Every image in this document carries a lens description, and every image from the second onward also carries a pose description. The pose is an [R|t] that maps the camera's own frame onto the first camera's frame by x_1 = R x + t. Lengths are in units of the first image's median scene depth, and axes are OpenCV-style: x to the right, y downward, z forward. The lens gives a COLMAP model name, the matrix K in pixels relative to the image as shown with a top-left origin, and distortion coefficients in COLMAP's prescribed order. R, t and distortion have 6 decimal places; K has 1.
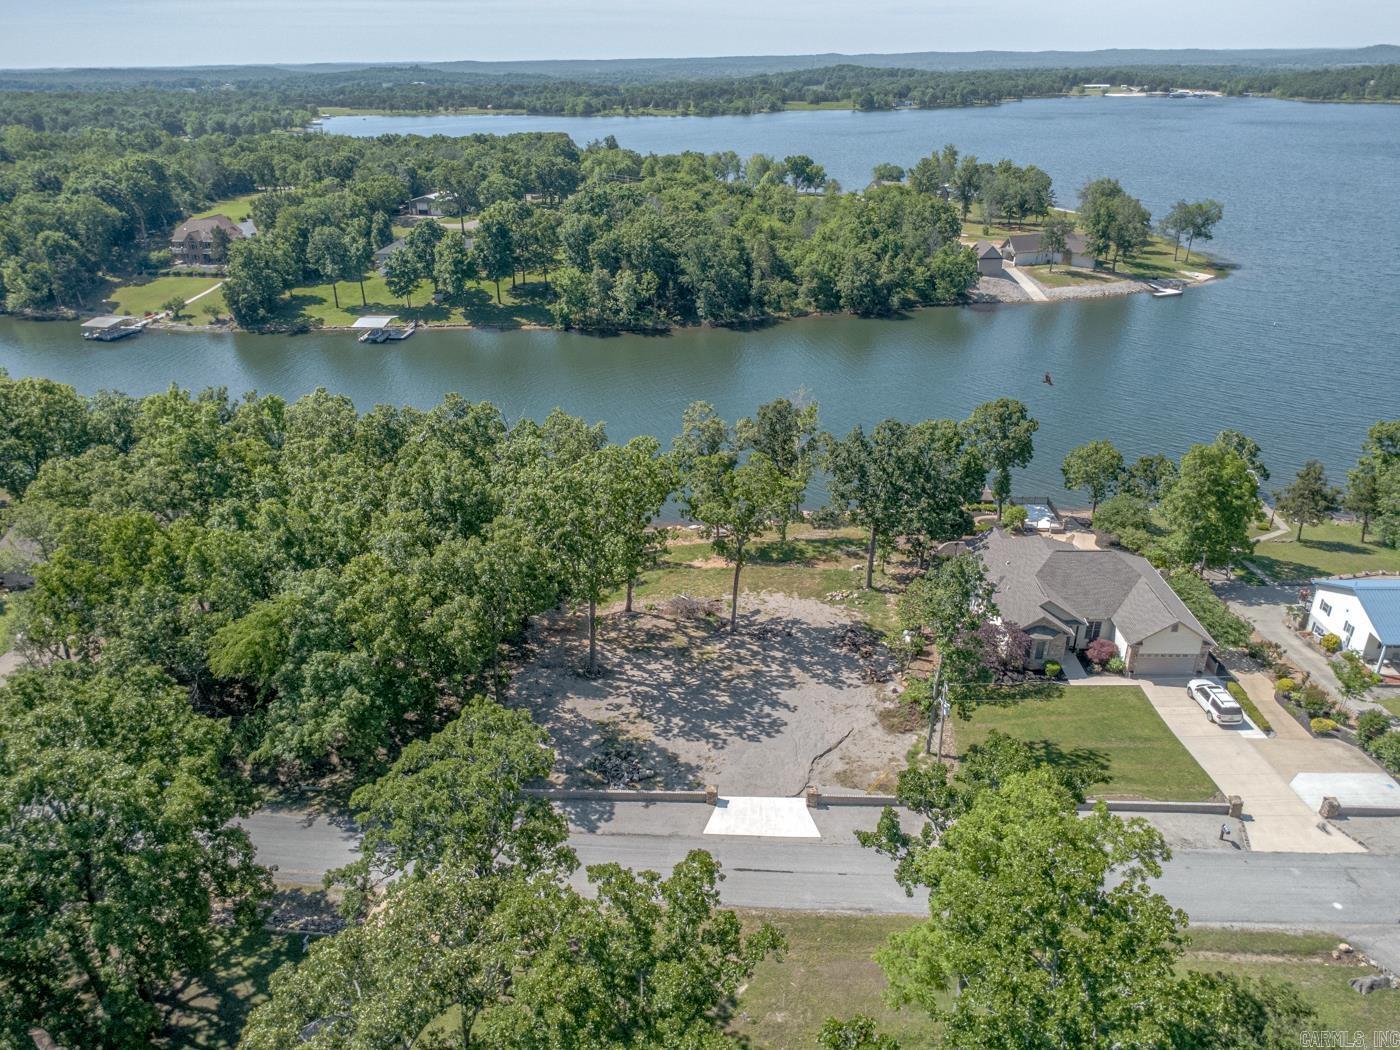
lens RADIAL K [[983.1, 0, 700.0], [0, 983.1, 525.0], [0, 0, 1]] dist [0.004677, 0.001093]
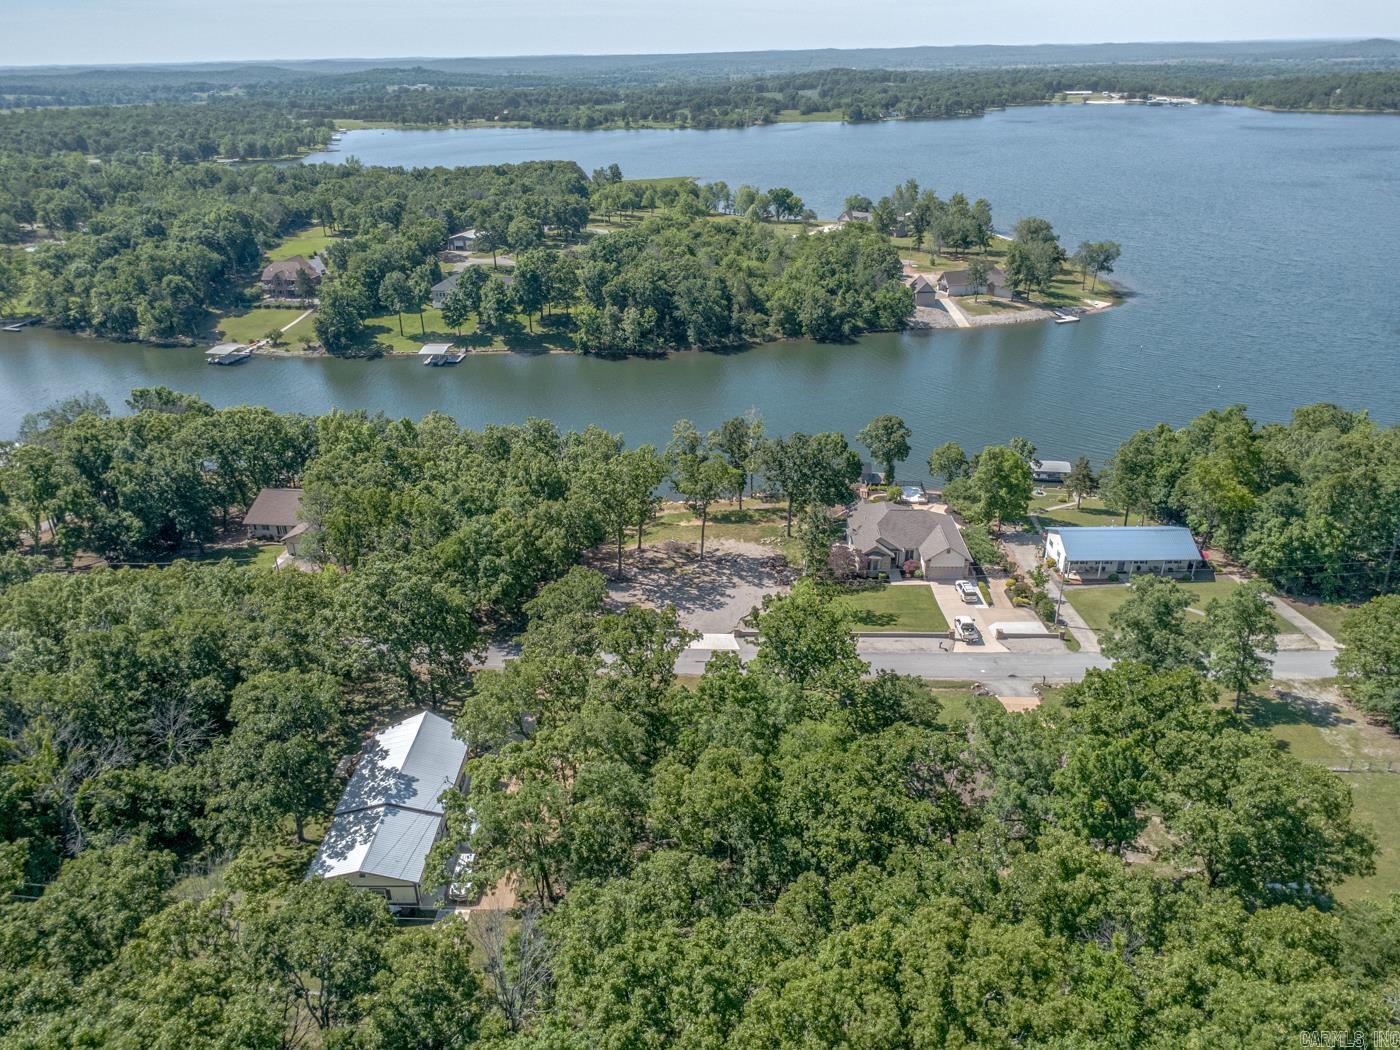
lens RADIAL K [[983.1, 0, 700.0], [0, 983.1, 525.0], [0, 0, 1]] dist [0.004677, 0.001093]
pose [[0.999990, -0.004293, -0.001285, 0.012998], [0.004300, 0.999974, 0.005821, 0.015653], [0.001260, -0.005827, 0.999982, -0.269696]]
